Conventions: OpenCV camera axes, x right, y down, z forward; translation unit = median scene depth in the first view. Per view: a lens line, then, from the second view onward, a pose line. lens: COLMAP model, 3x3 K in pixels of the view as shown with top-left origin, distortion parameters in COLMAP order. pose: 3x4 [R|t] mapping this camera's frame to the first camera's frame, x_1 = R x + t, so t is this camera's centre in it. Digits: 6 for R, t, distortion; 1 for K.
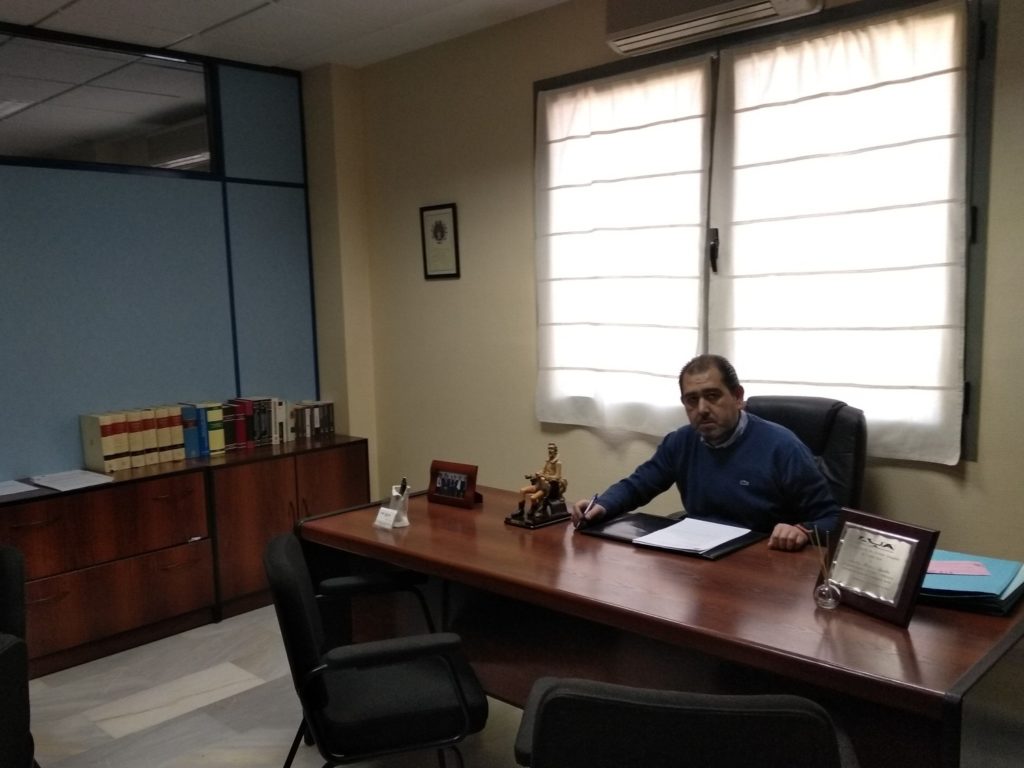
lens RADIAL K [[917.1, 0, 432.1], [0, 917.1, 388.9], [0, 0, 1]] dist [0.090808, 0.001714]
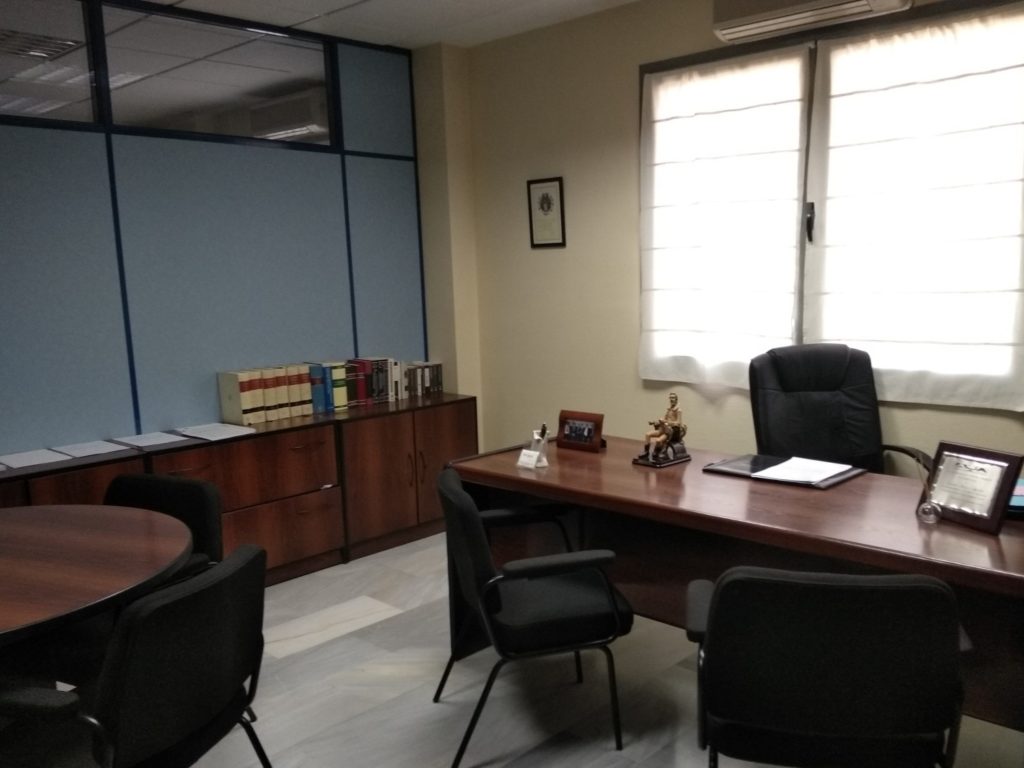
lens RADIAL K [[916.8, 0, 513.4], [0, 916.8, 384.2], [0, 0, 1]] dist [0.097047, -0.012075]
pose [[0.999070, 0.000380, 0.043125, -0.085146], [-0.001455, 0.999689, 0.024914, 0.015115], [-0.043102, -0.024953, 0.998759, -0.087977]]
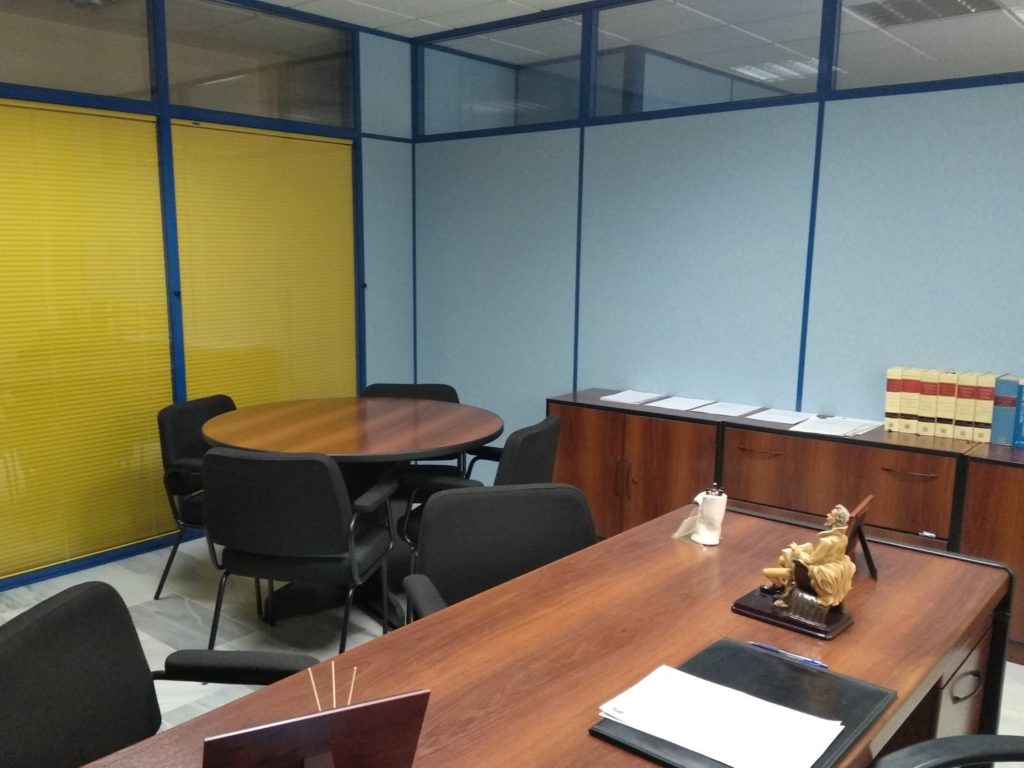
lens RADIAL K [[916.8, 0, 513.4], [0, 916.8, 384.2], [0, 0, 1]] dist [0.097047, -0.012075]
pose [[0.121227, 0.181355, -0.975917, 0.488274], [-0.121845, 0.978452, 0.166690, -0.061960], [0.985118, 0.098703, 0.140711, 0.513027]]
